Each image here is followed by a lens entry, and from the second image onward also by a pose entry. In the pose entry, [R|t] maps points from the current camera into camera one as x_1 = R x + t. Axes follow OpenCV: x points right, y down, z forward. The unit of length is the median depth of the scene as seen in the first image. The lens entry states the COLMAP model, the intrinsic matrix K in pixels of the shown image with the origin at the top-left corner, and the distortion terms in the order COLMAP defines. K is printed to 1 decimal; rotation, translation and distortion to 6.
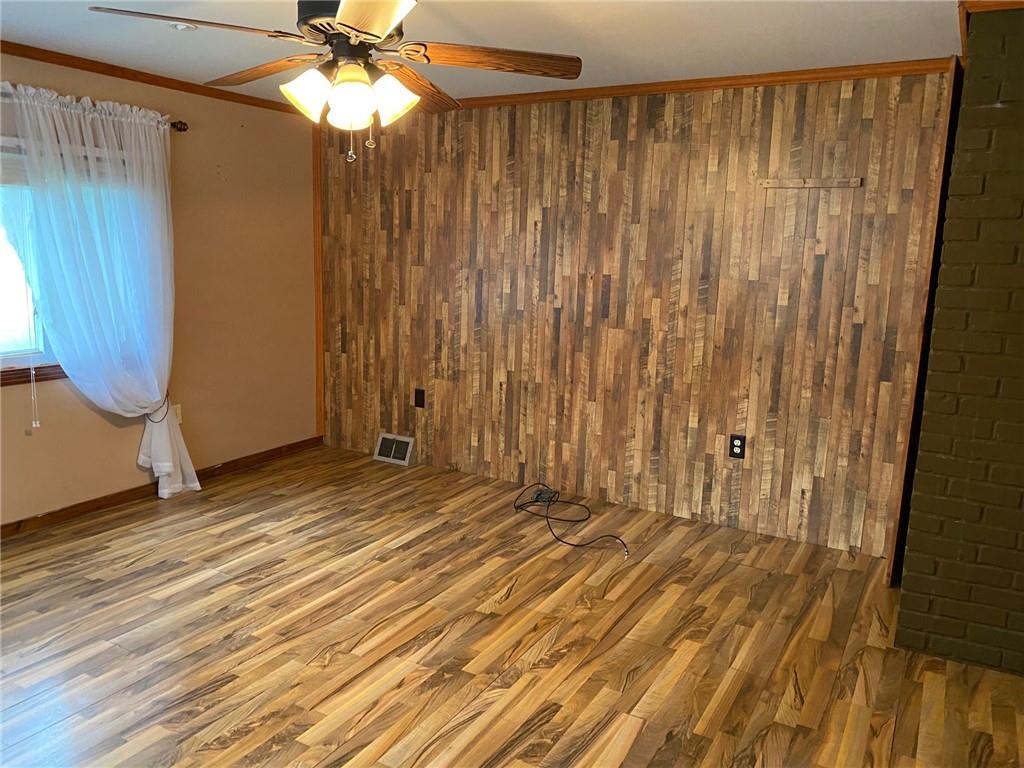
lens RADIAL K [[780.1, 0, 510.3], [0, 780.1, 381.8], [0, 0, 1]] dist [0.047884, -0.070156]
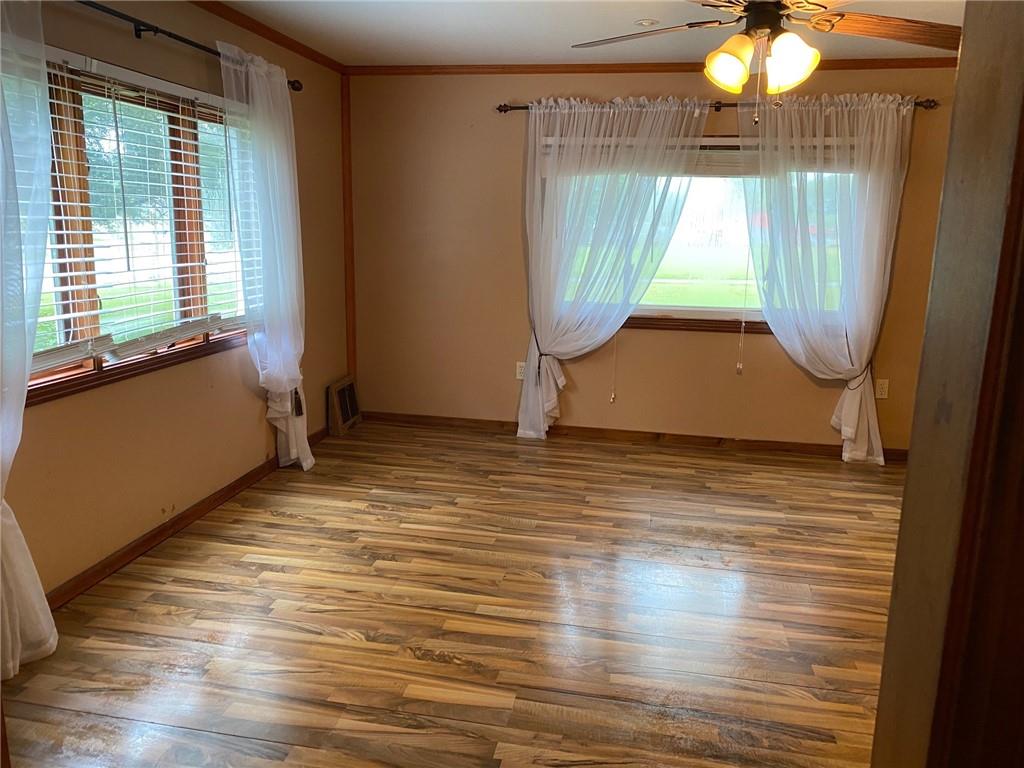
lens RADIAL K [[780.1, 0, 509.5], [0, 780.1, 386.8], [0, 0, 1]] dist [0.047884, -0.070156]
pose [[0.306841, 0.167030, -0.936990, 0.460991], [-0.169962, 0.978272, 0.118730, -0.000382], [0.936462, 0.122821, 0.328563, 0.236445]]
